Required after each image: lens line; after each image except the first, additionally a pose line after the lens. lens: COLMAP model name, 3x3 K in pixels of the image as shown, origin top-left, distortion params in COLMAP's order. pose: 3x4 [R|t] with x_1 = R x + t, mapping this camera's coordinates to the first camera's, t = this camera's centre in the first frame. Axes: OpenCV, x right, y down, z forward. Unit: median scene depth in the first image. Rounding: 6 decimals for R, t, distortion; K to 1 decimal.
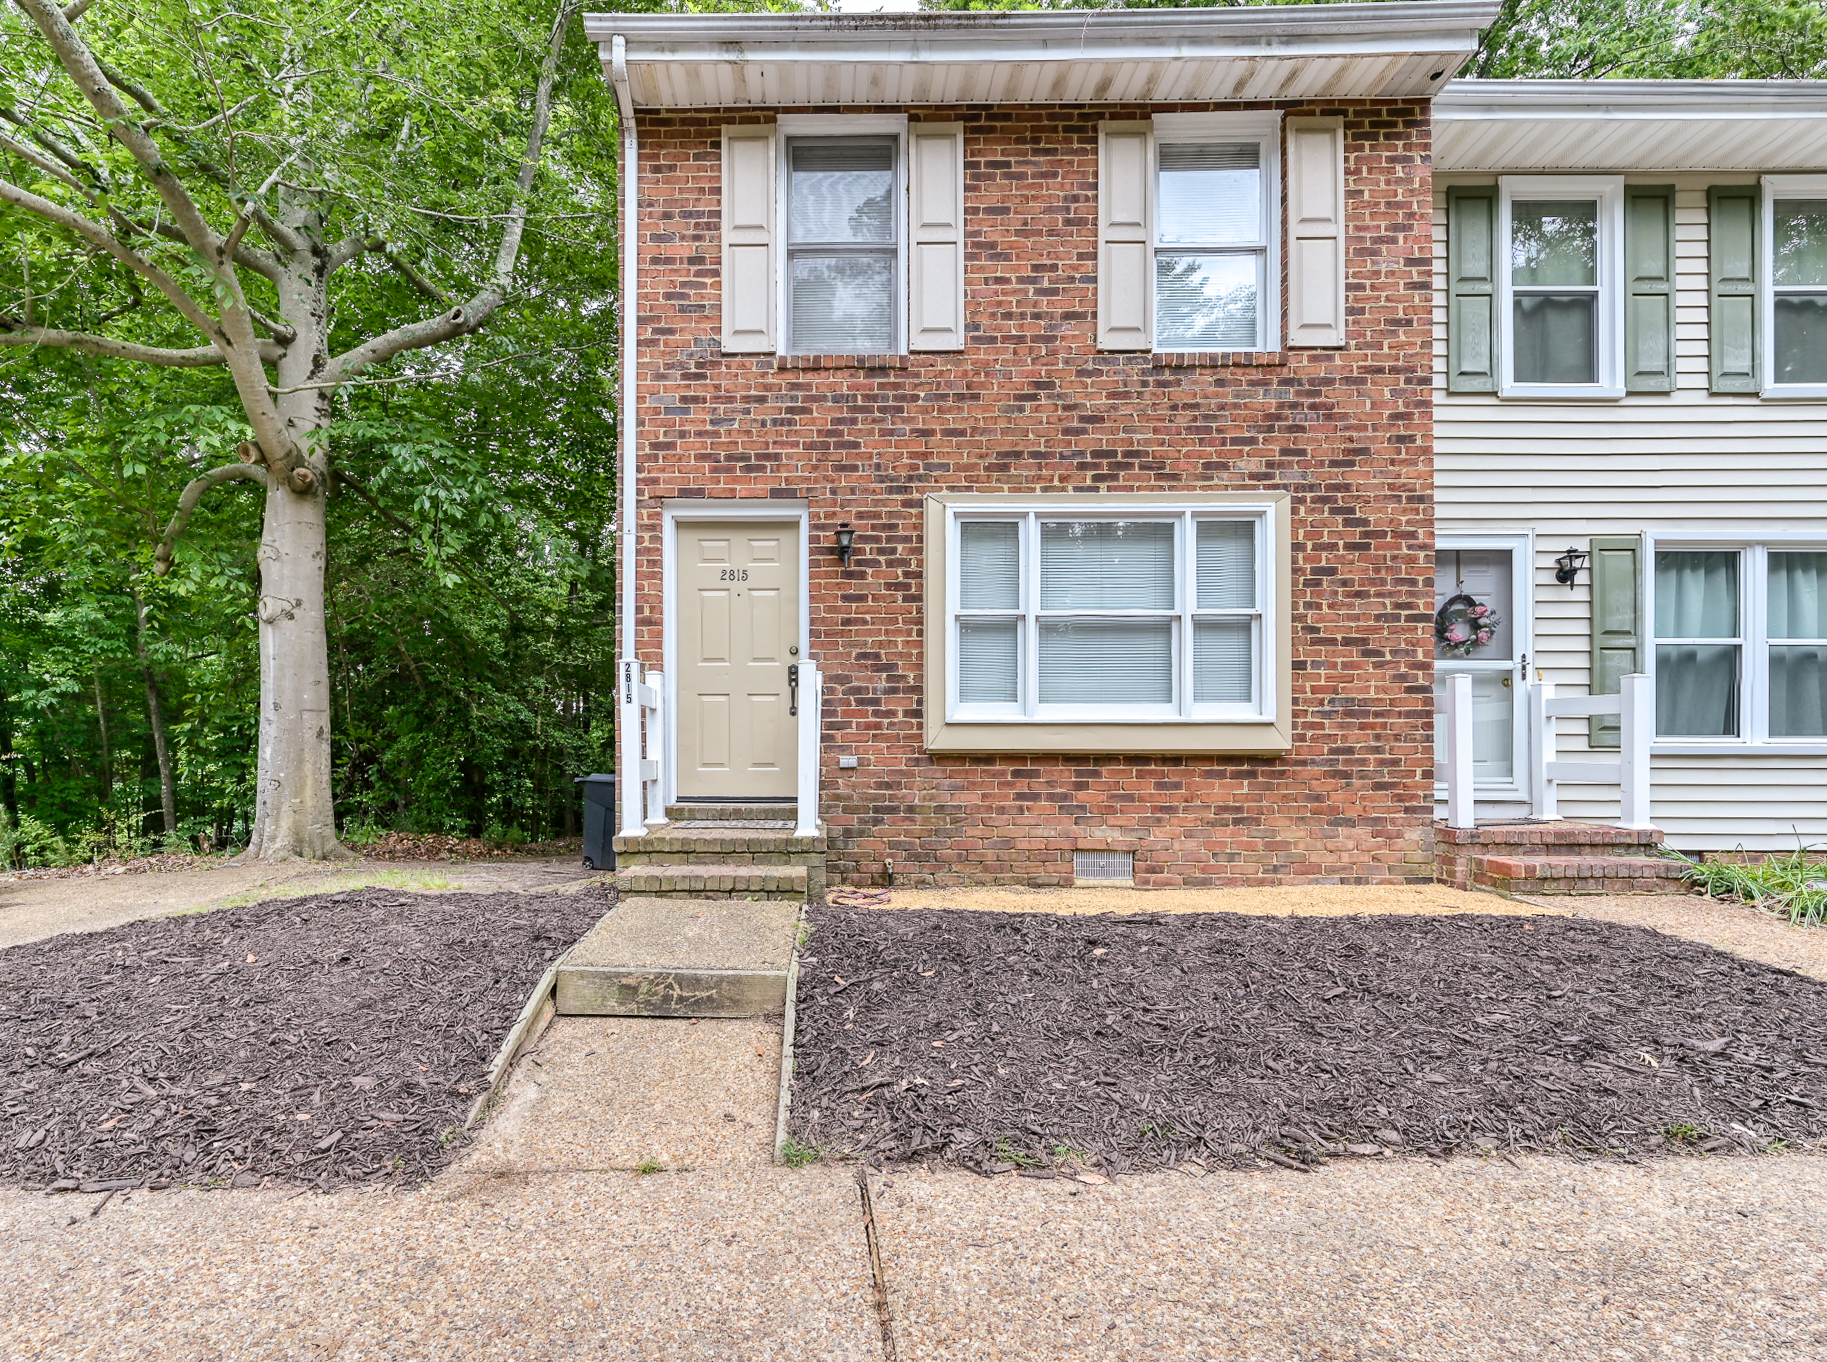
lens RADIAL K [[737.3, 0, 912.0], [0, 737.3, 748.8], [0, 0, 1]] dist [-0.002267, 0.000437]
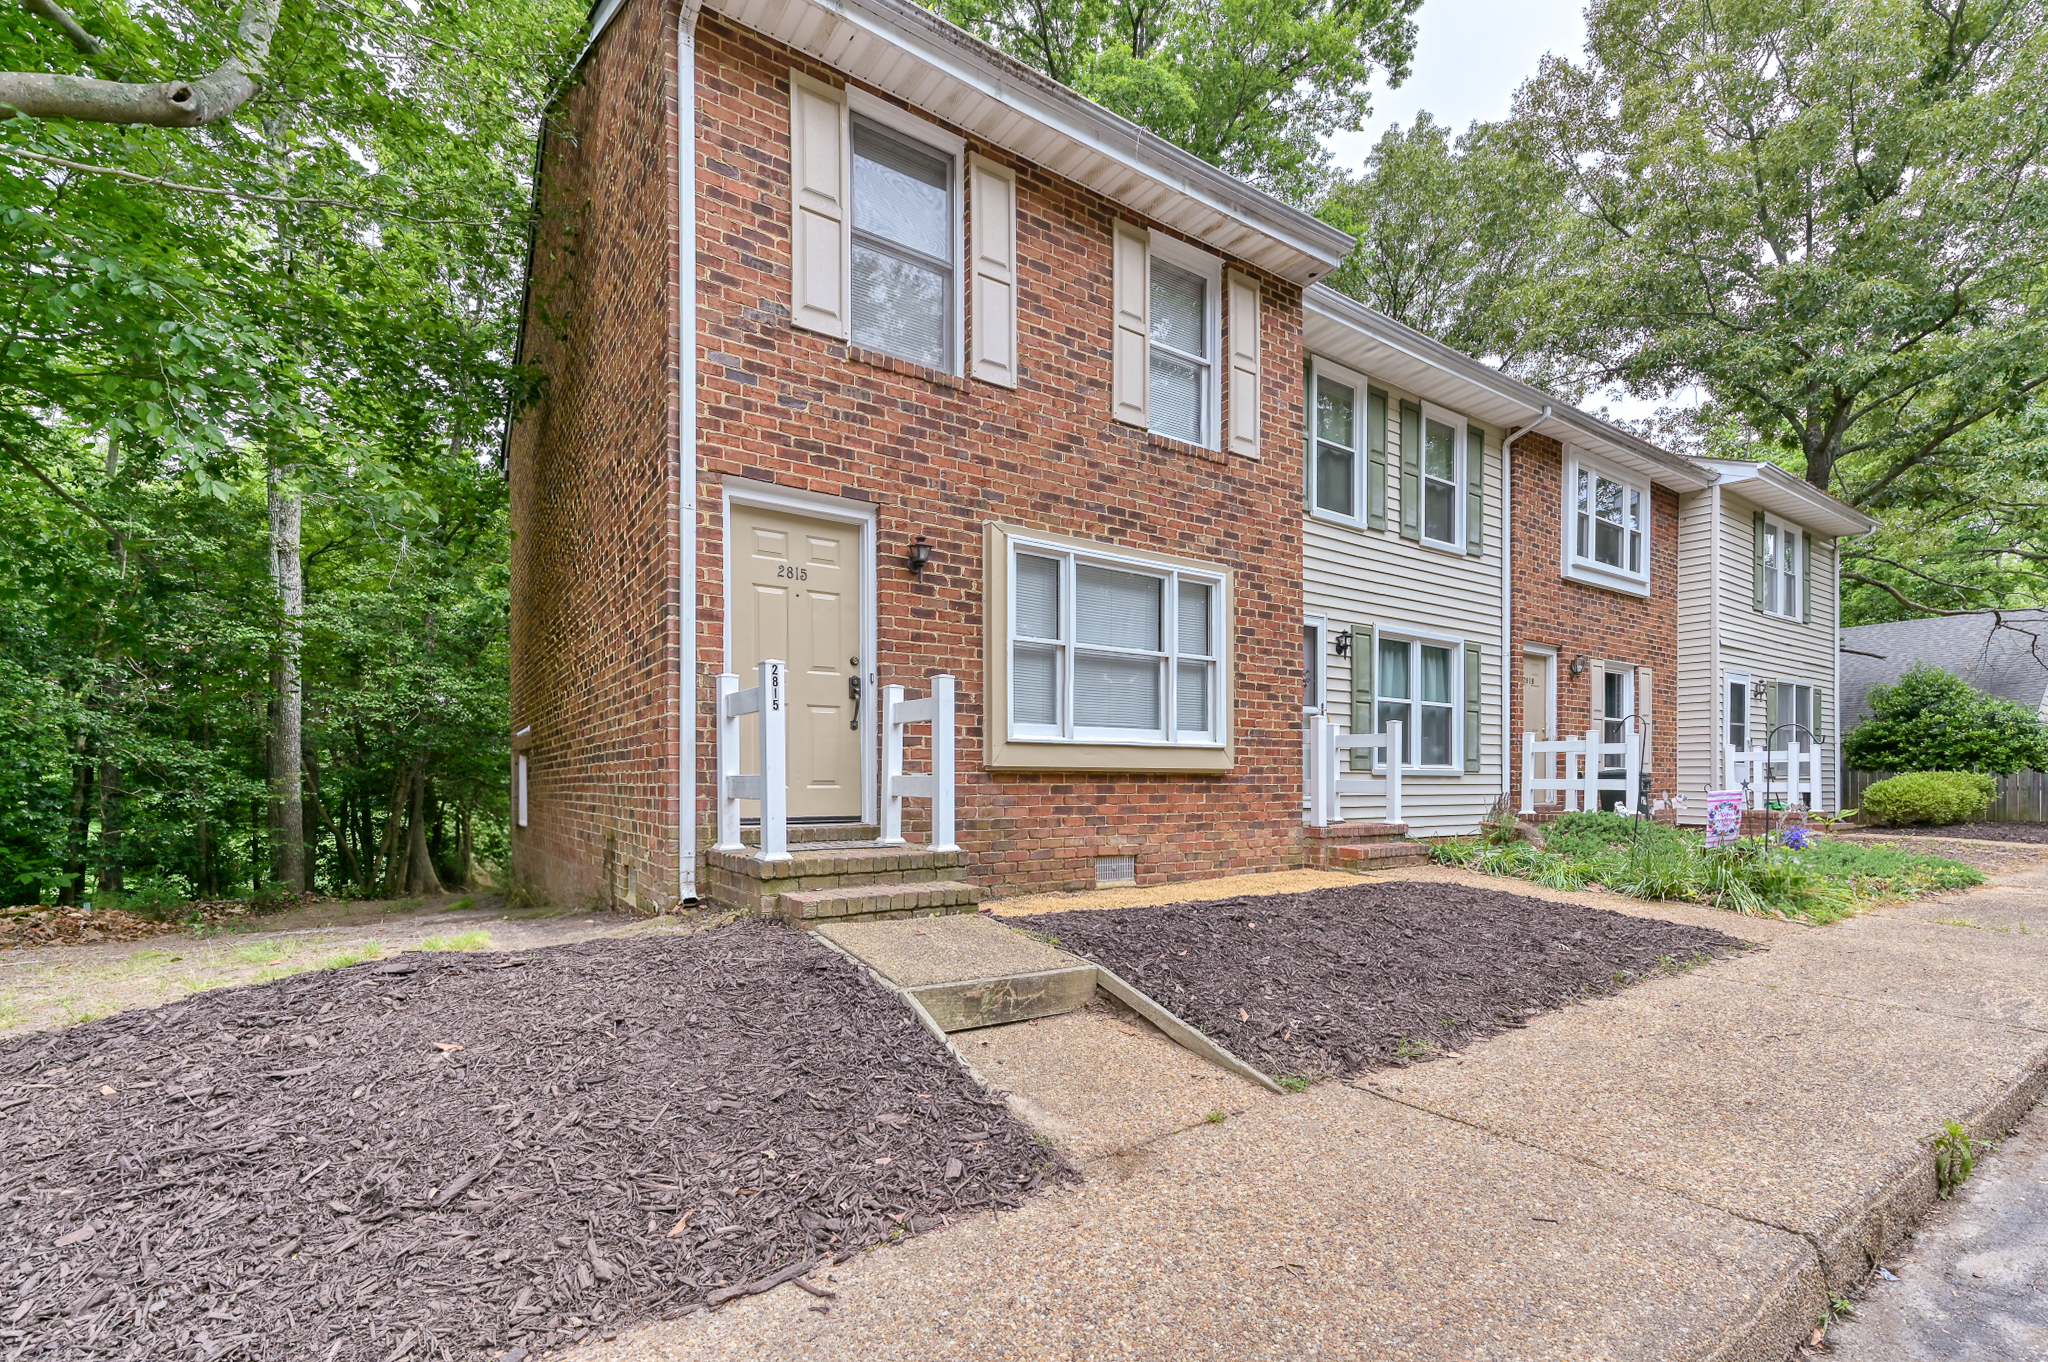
lens RADIAL K [[760.2, 0, 1023.8], [0, 760.2, 779.5], [0, 0, 1]] dist [0.001056, 0.004636]
pose [[0.862794, -0.000292, 0.505556, -0.472541], [-0.003064, 0.999978, 0.005805, 0.012196], [-0.505547, -0.006558, 0.862774, 0.047934]]
